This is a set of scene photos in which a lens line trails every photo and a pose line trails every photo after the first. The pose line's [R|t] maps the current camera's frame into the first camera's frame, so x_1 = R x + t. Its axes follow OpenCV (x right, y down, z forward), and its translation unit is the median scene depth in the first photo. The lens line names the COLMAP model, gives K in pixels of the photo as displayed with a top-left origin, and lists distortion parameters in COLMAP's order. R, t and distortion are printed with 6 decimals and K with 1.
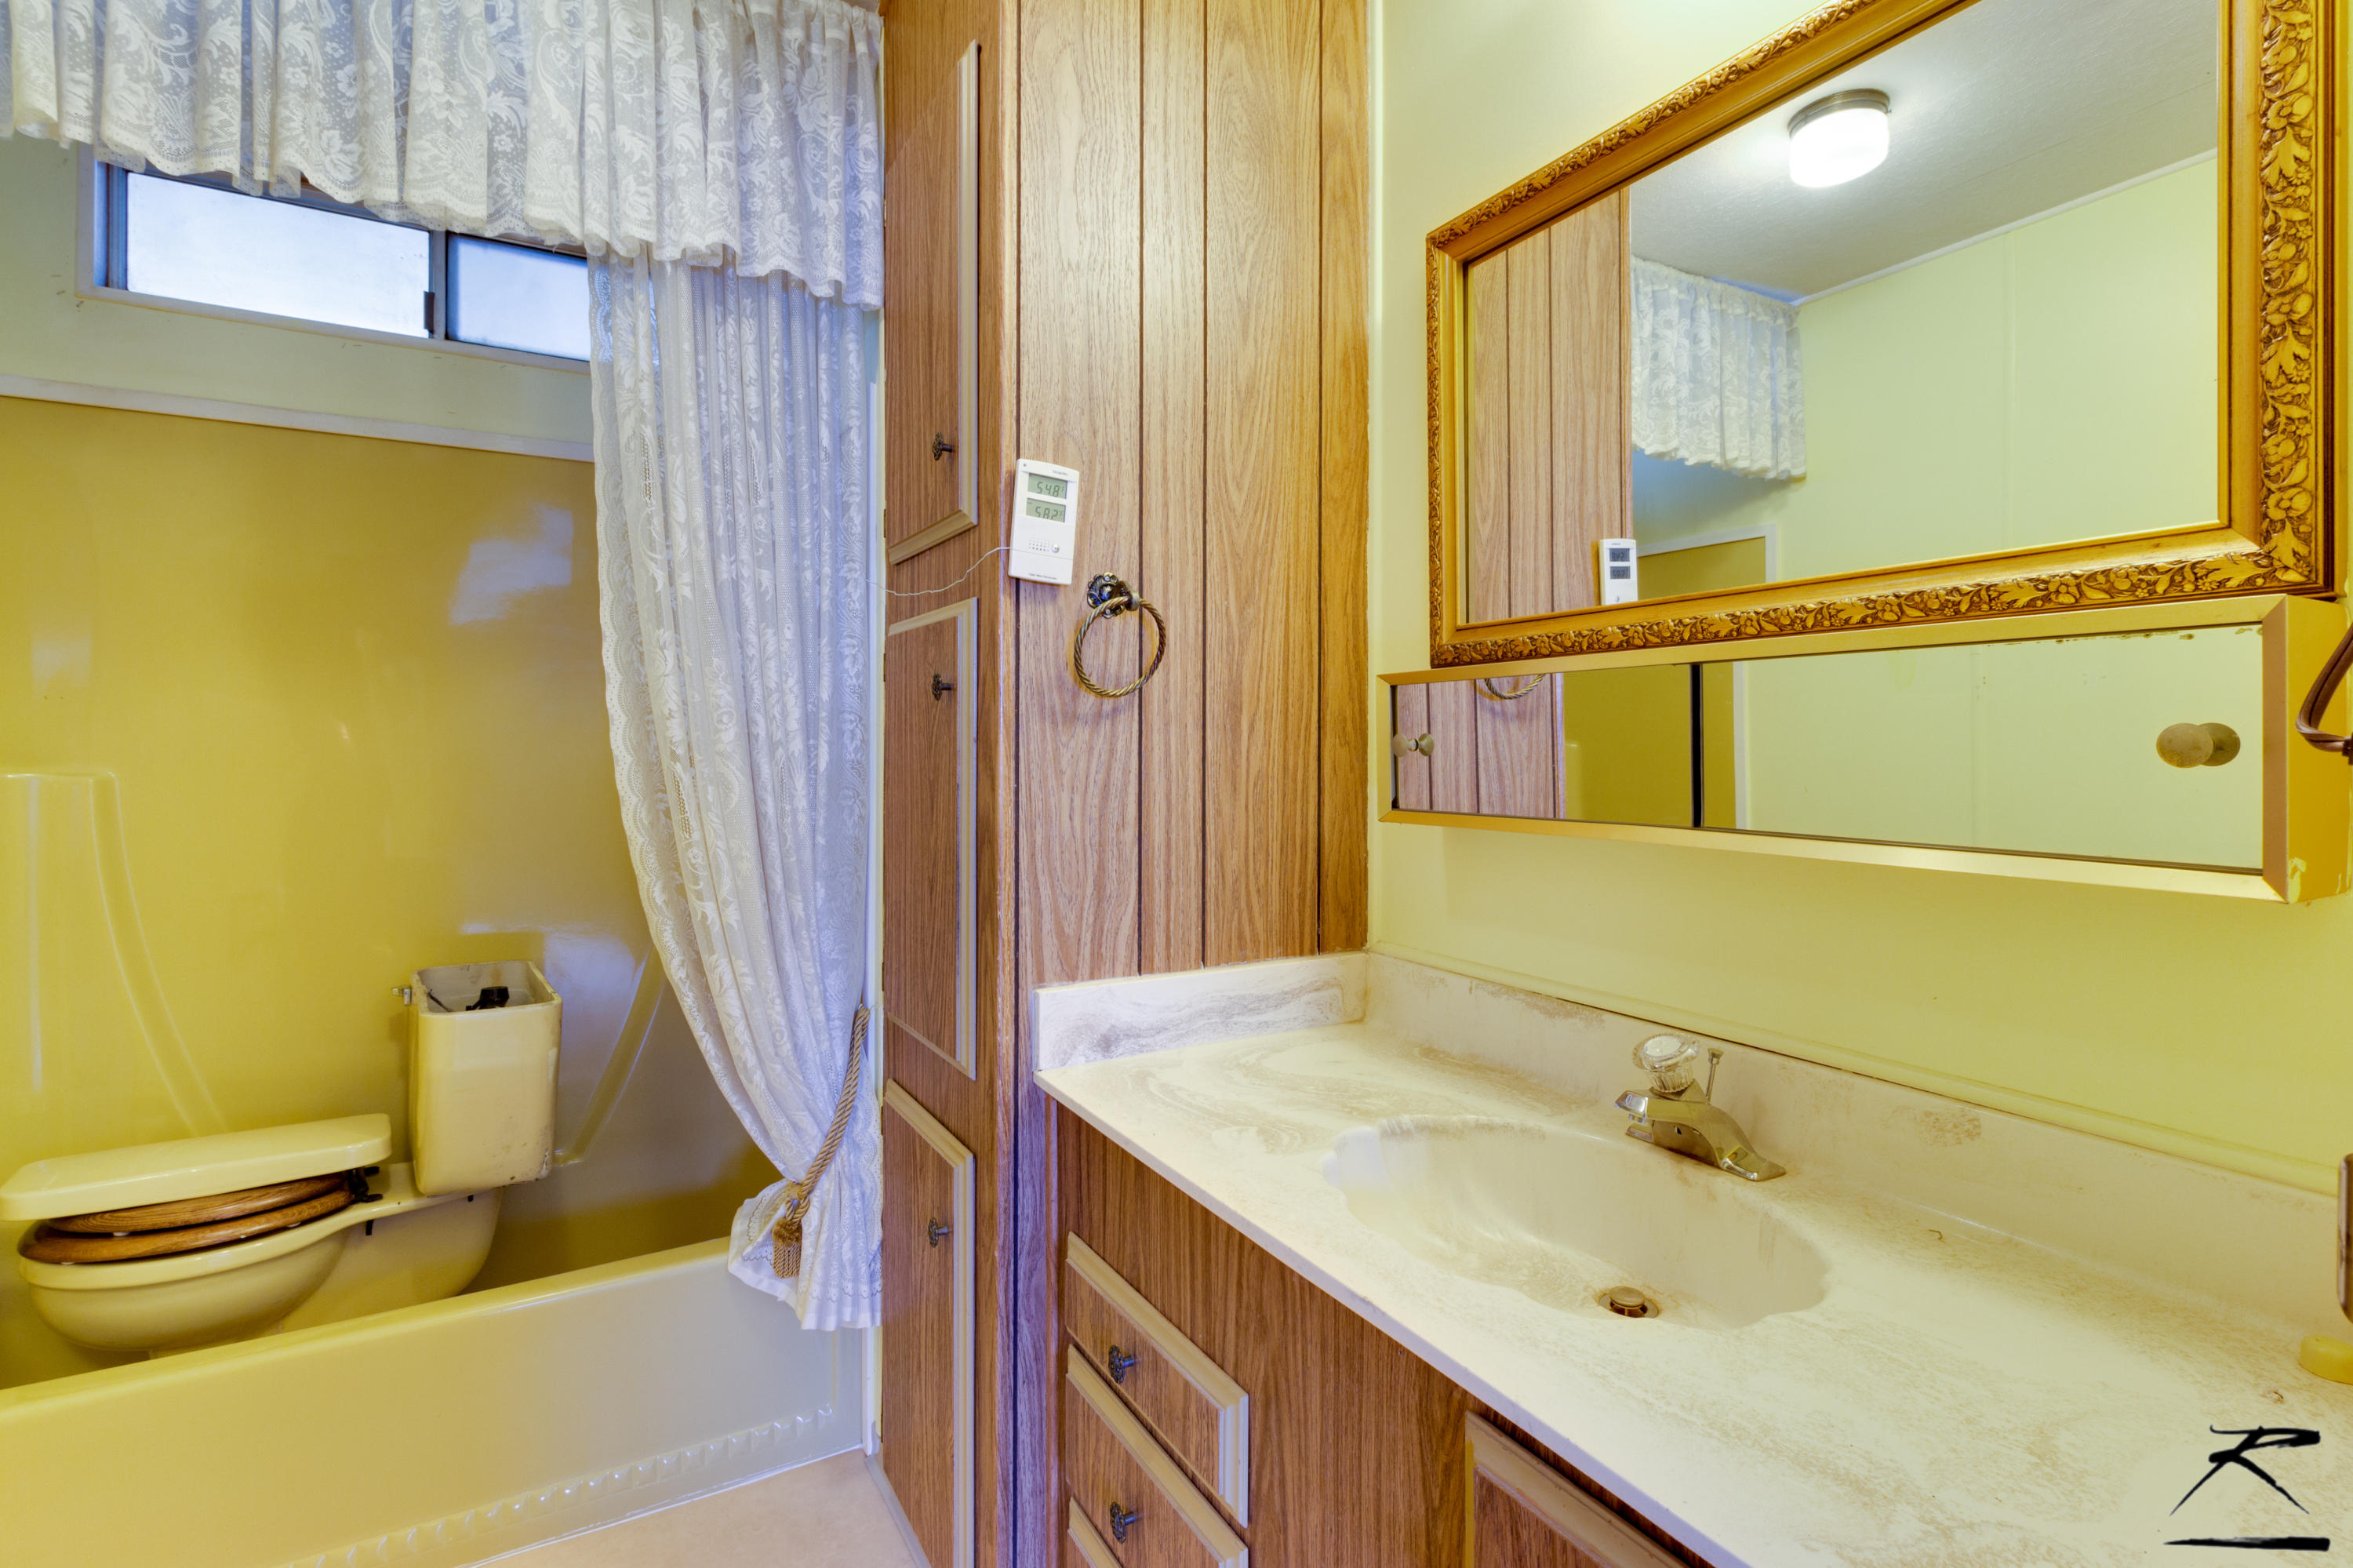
lens RADIAL K [[1091.5, 0, 1173.7], [0, 1091.5, 772.6], [0, 0, 1]] dist [-0.000407, 0.000253]
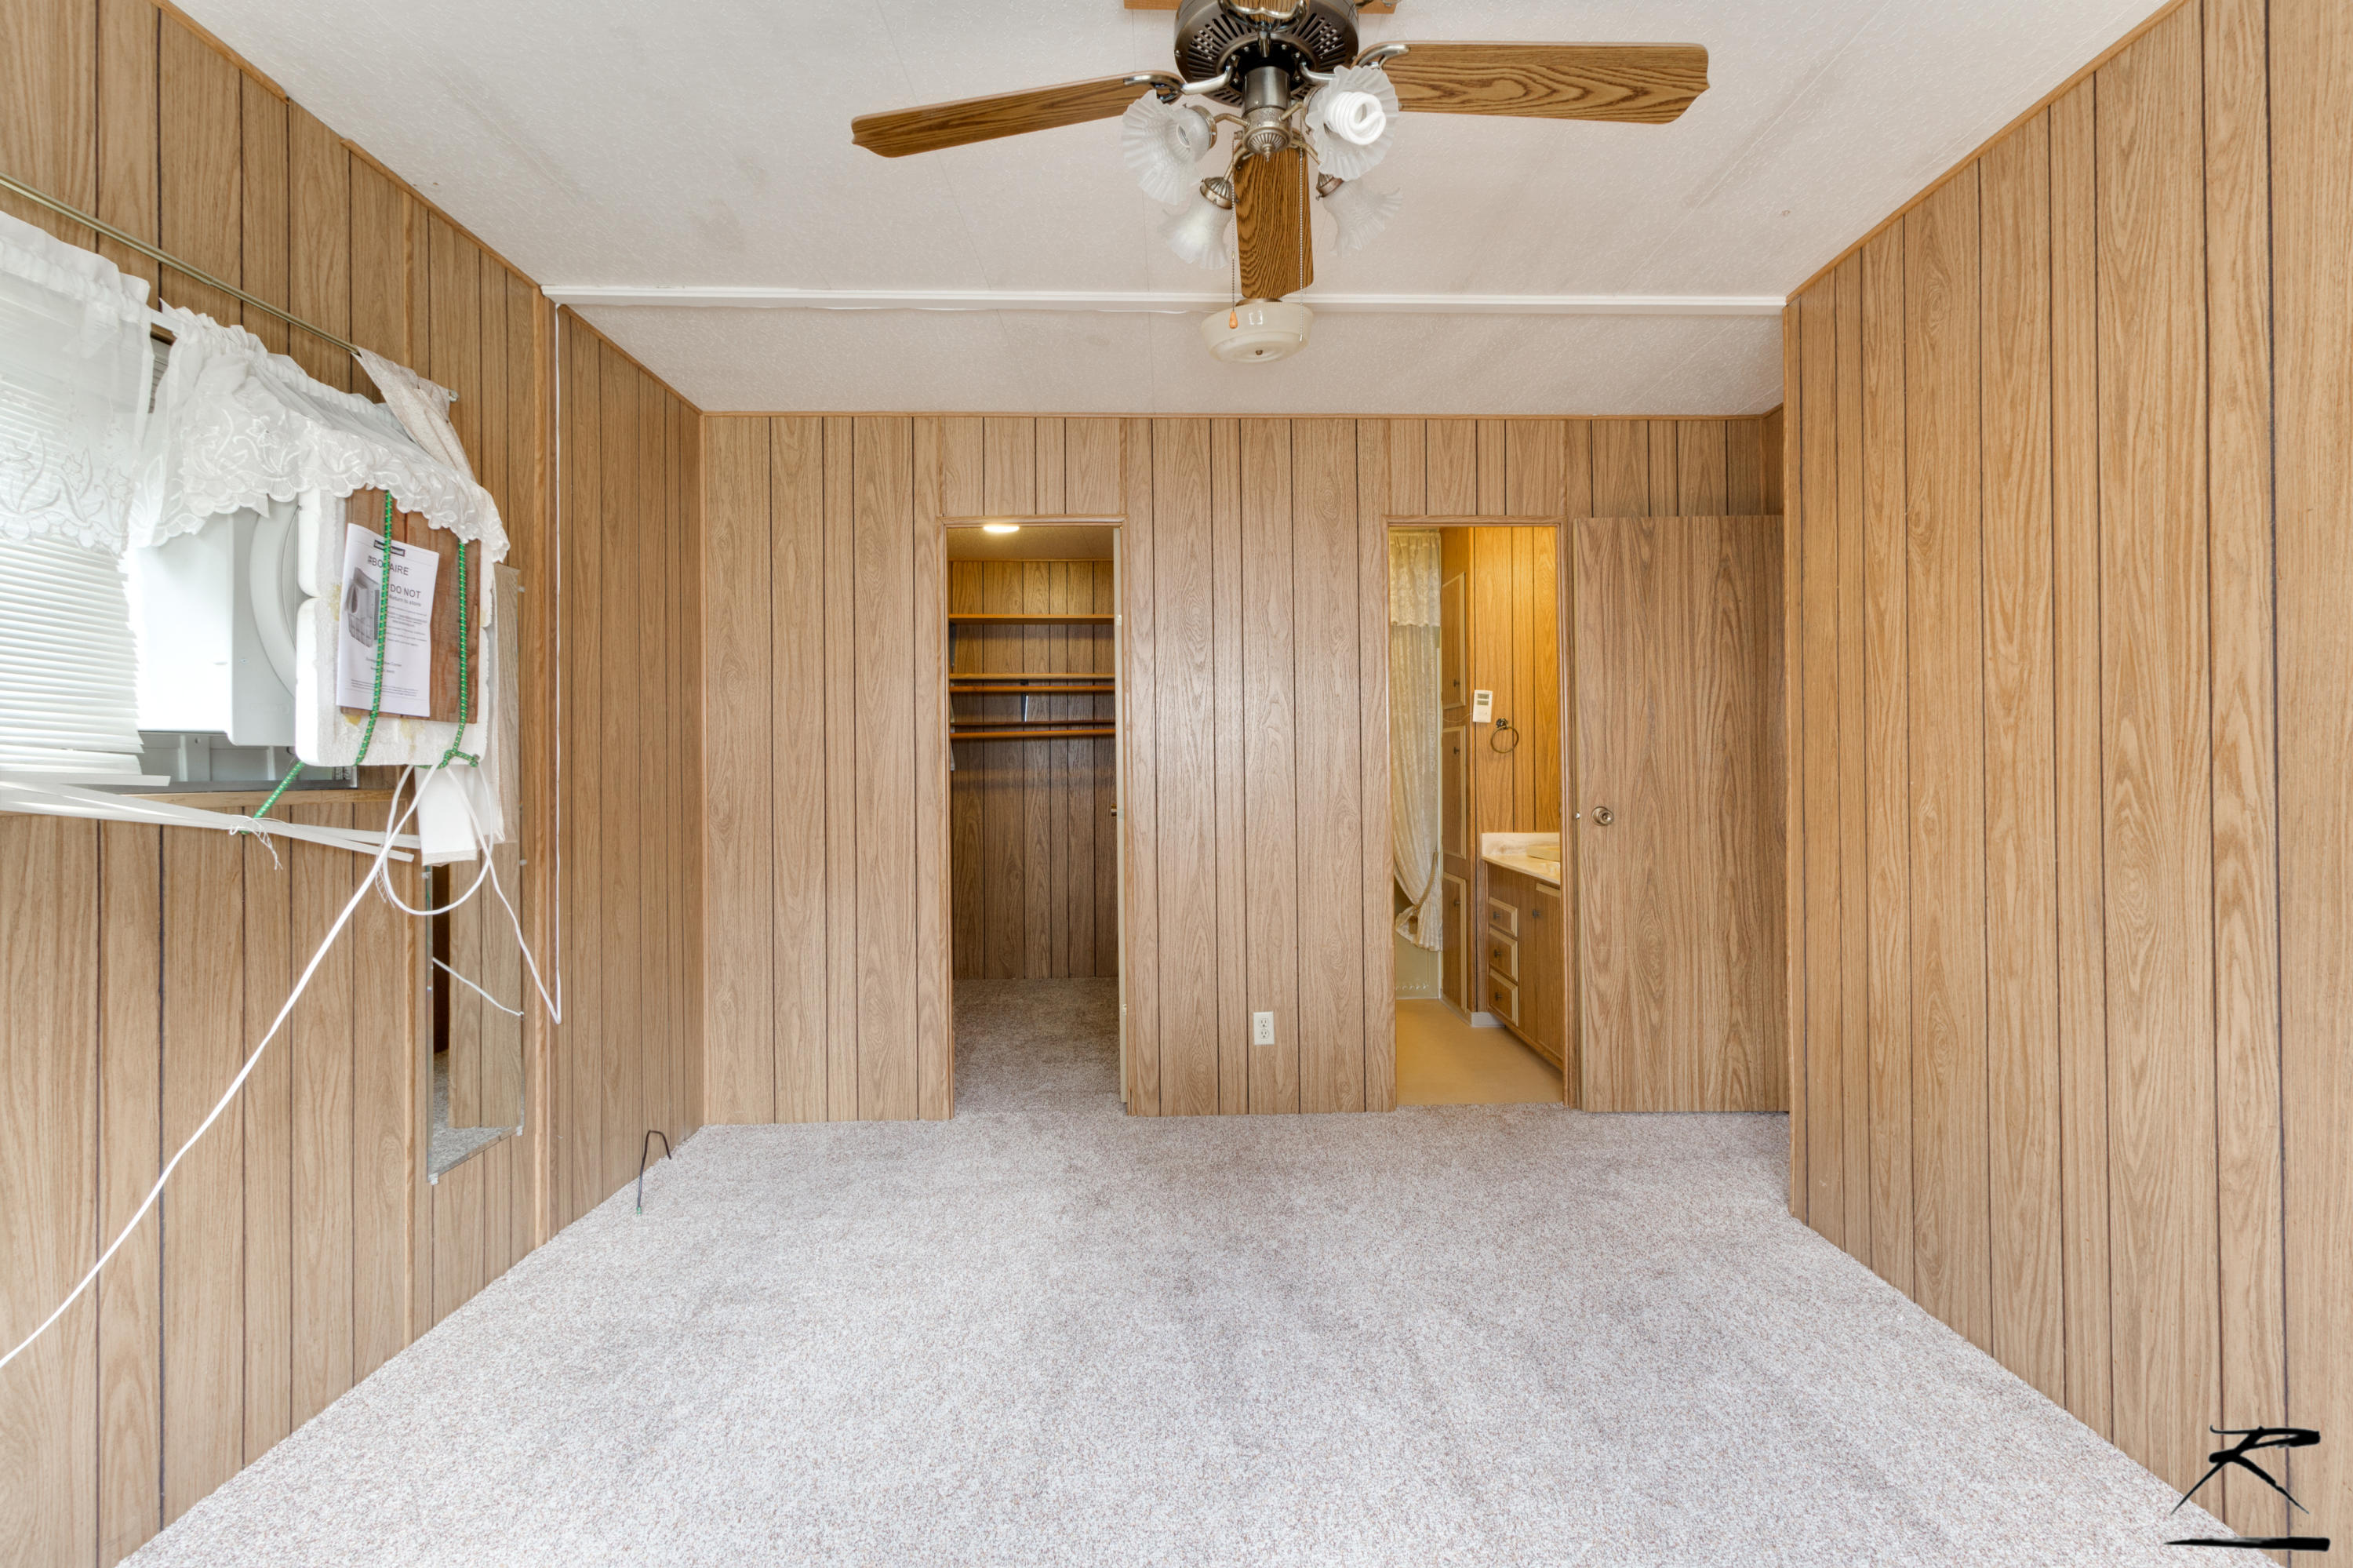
lens RADIAL K [[1091.5, 0, 1175.2], [0, 1091.5, 773.6], [0, 0, 1]] dist [-0.000407, 0.000253]
pose [[0.865128, -0.008400, -0.501480, 0.685840], [0.007122, 0.999965, -0.004463, 0.006038], [0.501500, 0.000290, 0.865158, -2.237315]]
